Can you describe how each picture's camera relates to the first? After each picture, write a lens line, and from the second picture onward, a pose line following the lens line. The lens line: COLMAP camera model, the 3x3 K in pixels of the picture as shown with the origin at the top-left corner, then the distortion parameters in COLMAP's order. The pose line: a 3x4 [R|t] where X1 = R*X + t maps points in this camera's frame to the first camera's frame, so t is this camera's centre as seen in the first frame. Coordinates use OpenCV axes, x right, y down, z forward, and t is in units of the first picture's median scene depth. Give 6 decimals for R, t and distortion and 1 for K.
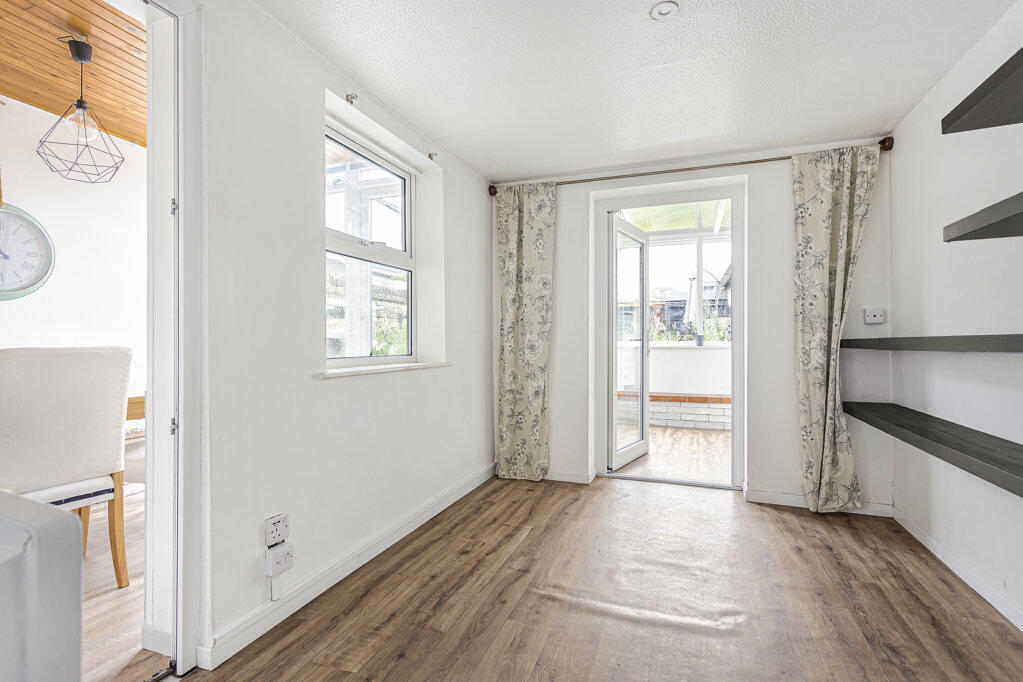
lens RADIAL K [[485.5, 0, 517.6], [0, 485.5, 340.7], [0, 0, 1]] dist [0.003560, 0.001588]
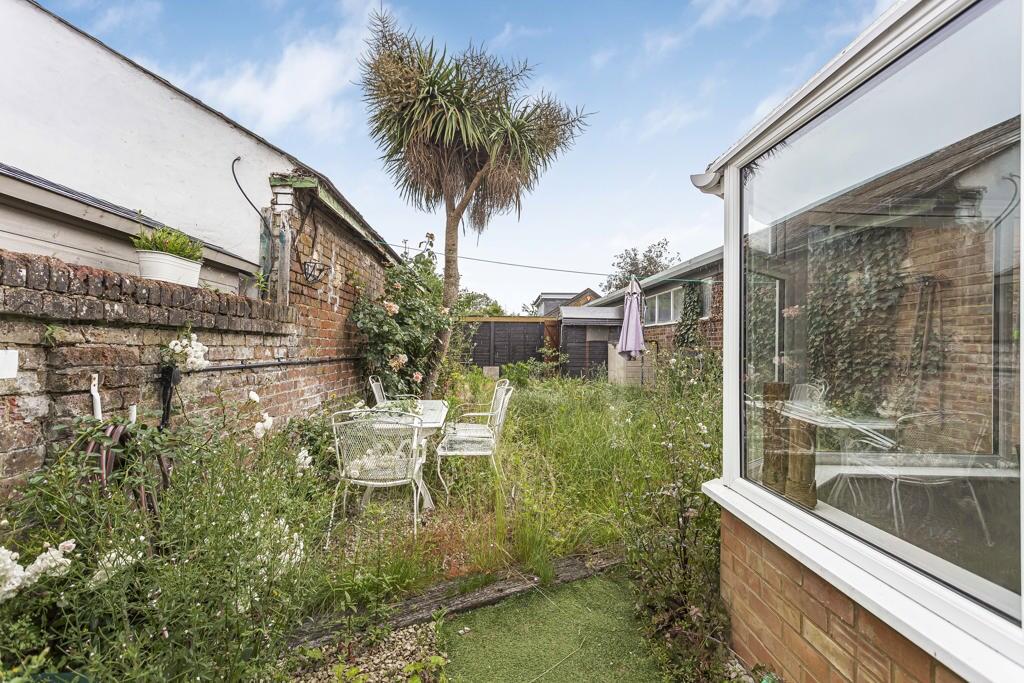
lens RADIAL K [[486.0, 0, 513.4], [0, 486.0, 336.5], [0, 0, 1]] dist [0.003560, 0.001588]
pose [[0.927957, 0.032810, 0.371241, -0.179064], [-0.026790, 0.999413, -0.021362, -0.083269], [-0.371724, 0.009878, 0.928291, 0.741111]]
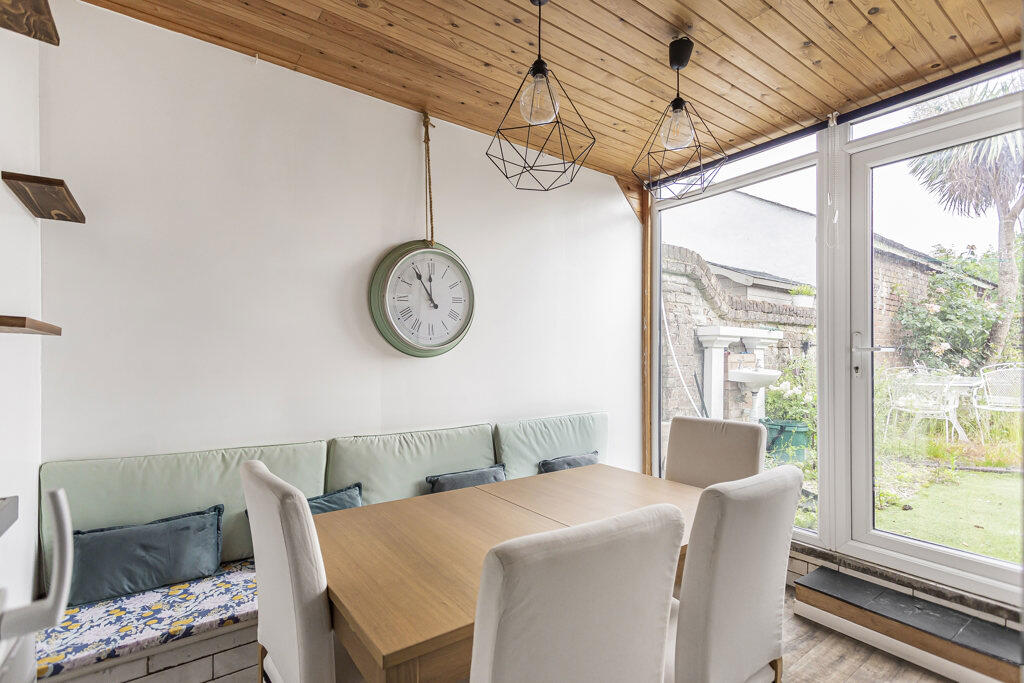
lens RADIAL K [[486.0, 0, 513.4], [0, 486.0, 351.0], [0, 0, 1]] dist [0.003560, 0.001588]
pose [[0.821649, 0.008120, -0.569936, -0.213262], [-0.007983, 0.999964, 0.002738, -0.045107], [0.569938, 0.002299, 0.821685, 0.178782]]
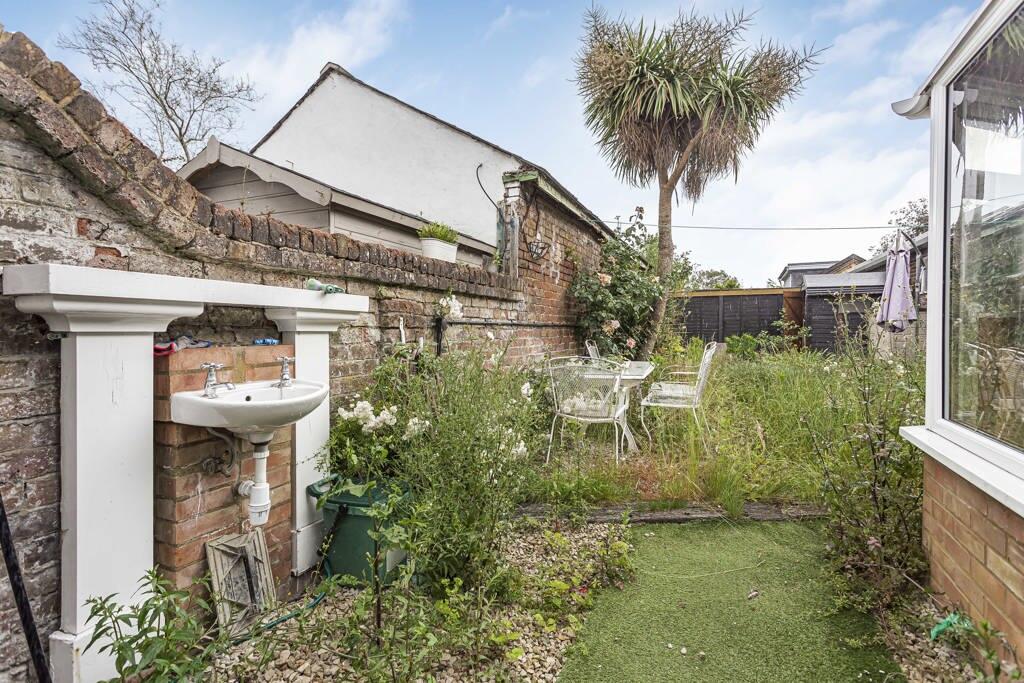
lens RADIAL K [[486.0, 0, 510.8], [0, 486.0, 334.0], [0, 0, 1]] dist [0.003560, 0.001588]
pose [[0.995907, 0.016235, -0.088915, -0.159579], [-0.014597, 0.999712, 0.019042, -0.056608], [0.089199, -0.017666, 0.995857, 0.661845]]
